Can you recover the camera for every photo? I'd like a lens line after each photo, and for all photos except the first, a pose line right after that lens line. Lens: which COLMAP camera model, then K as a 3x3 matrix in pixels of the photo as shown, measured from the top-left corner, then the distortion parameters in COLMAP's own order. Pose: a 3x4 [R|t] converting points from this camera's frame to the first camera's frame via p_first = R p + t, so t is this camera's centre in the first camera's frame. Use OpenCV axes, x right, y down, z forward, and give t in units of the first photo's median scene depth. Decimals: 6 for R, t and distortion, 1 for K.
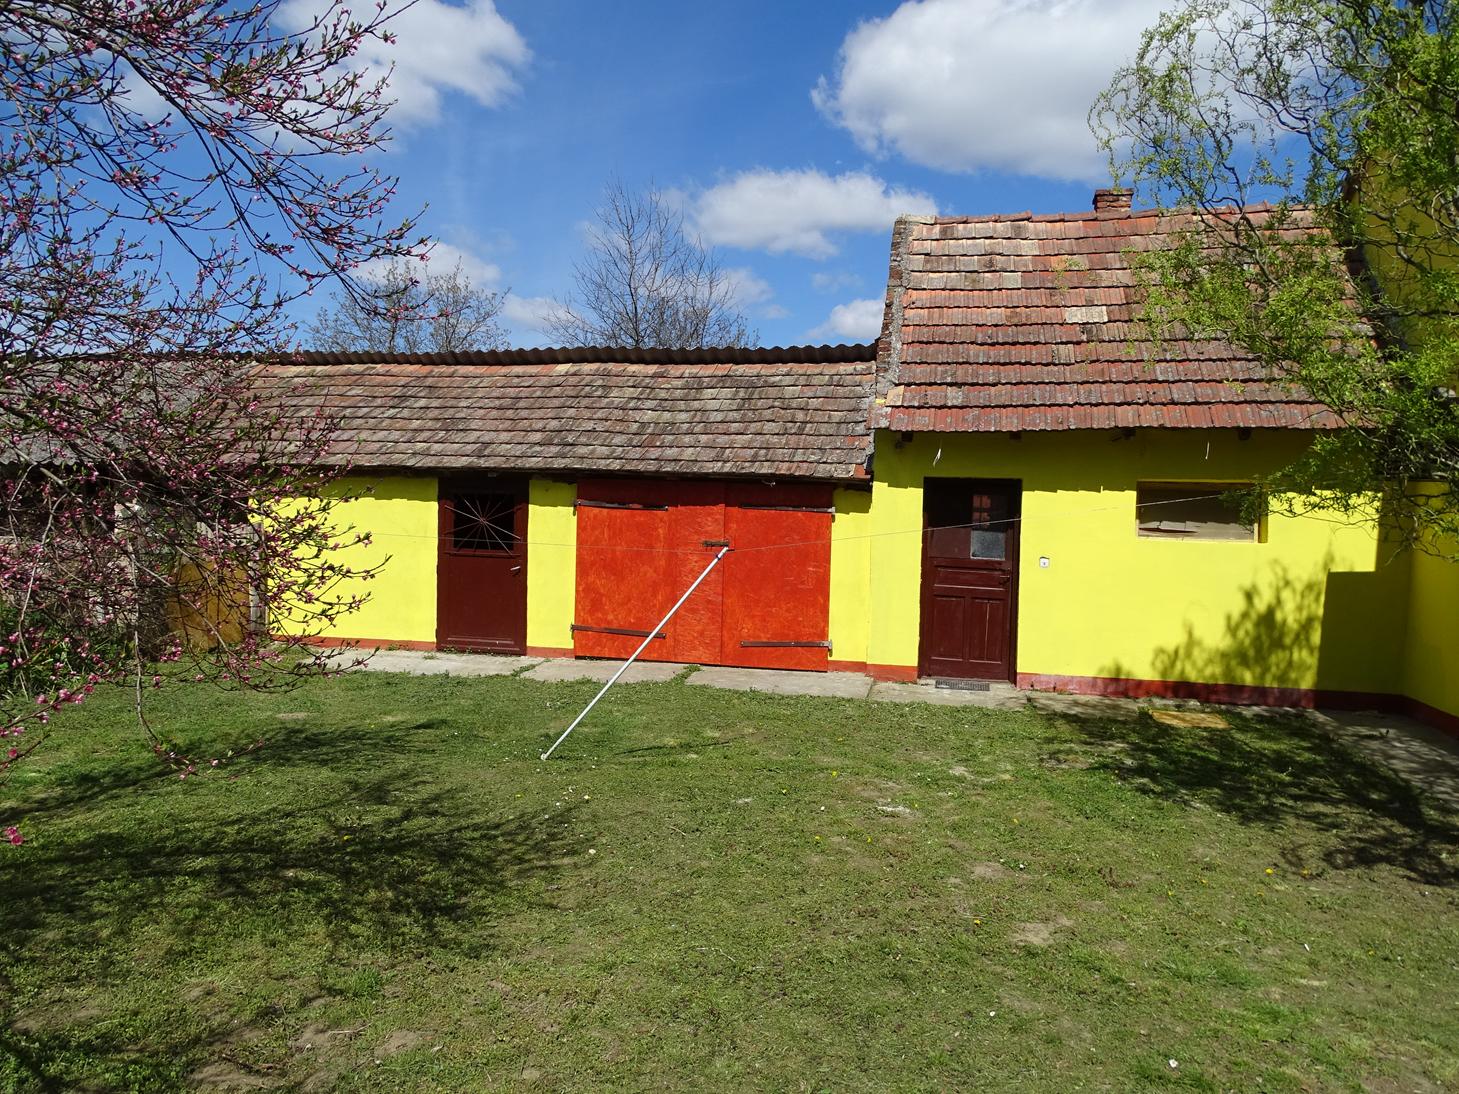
lens RADIAL K [[1029.6, 0, 728.9], [0, 1029.6, 527.7], [0, 0, 1]] dist [-0.002658, -0.009374]
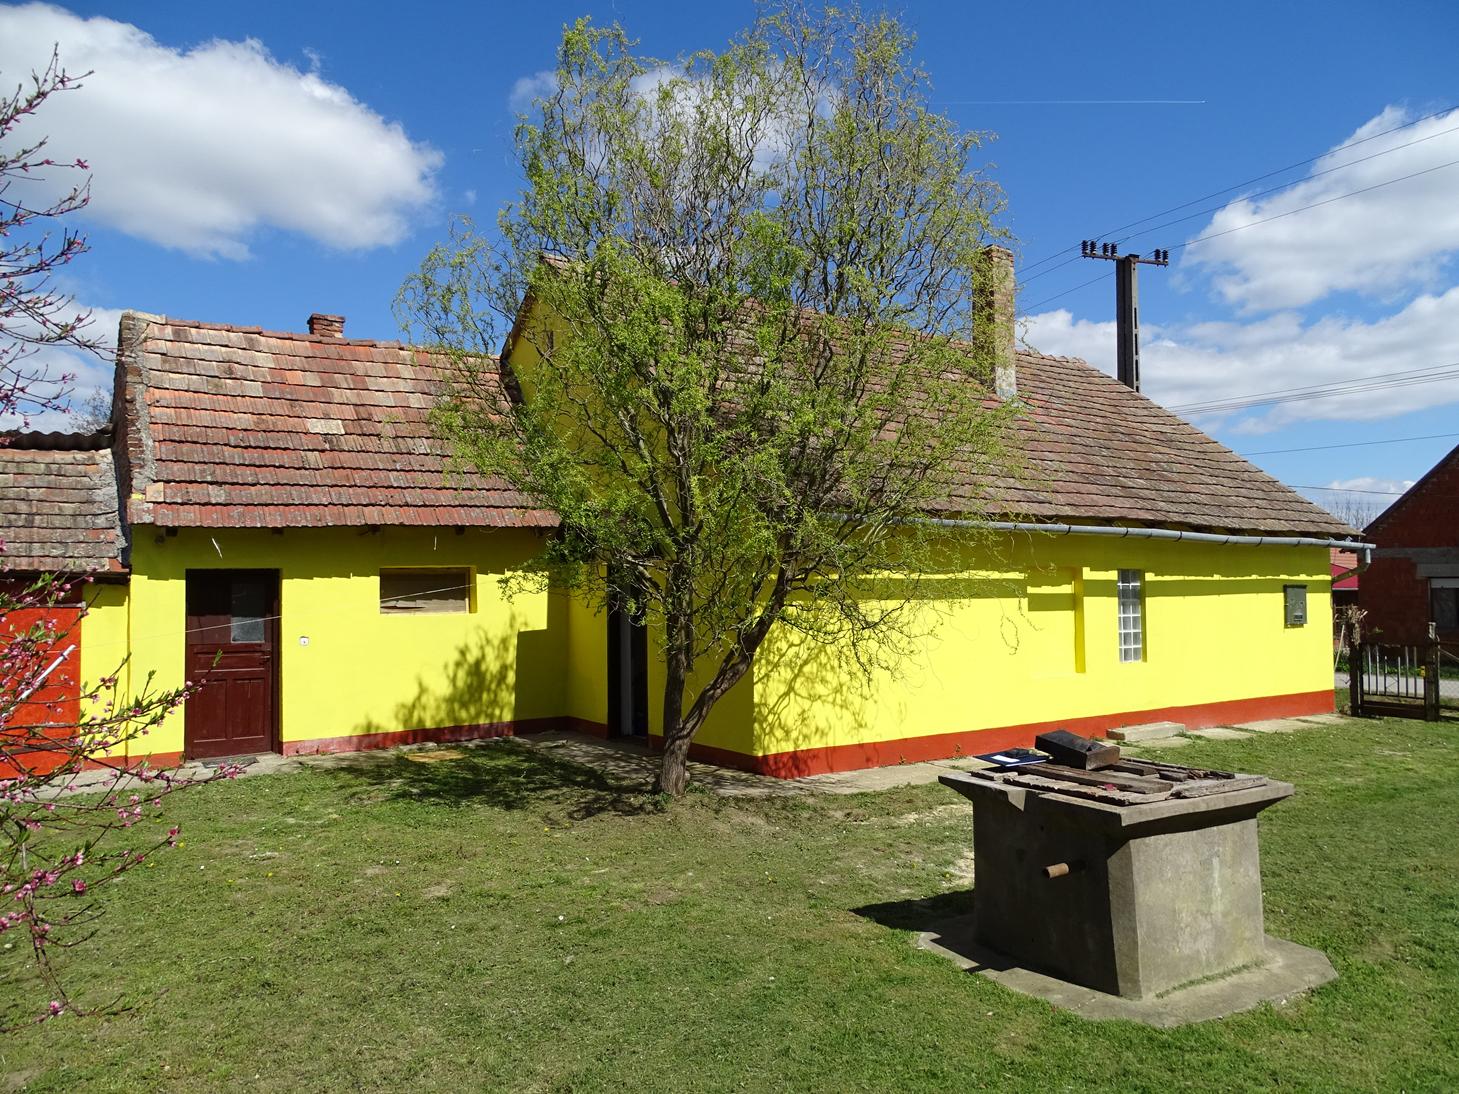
lens RADIAL K [[1029.6, 0, 728.9], [0, 1029.6, 527.7], [0, 0, 1]] dist [-0.002658, -0.009374]
pose [[0.690400, 0.002208, 0.723424, -0.193536], [0.052981, 0.997156, -0.053606, -0.005679], [-0.721485, 0.075337, 0.688320, -0.134770]]
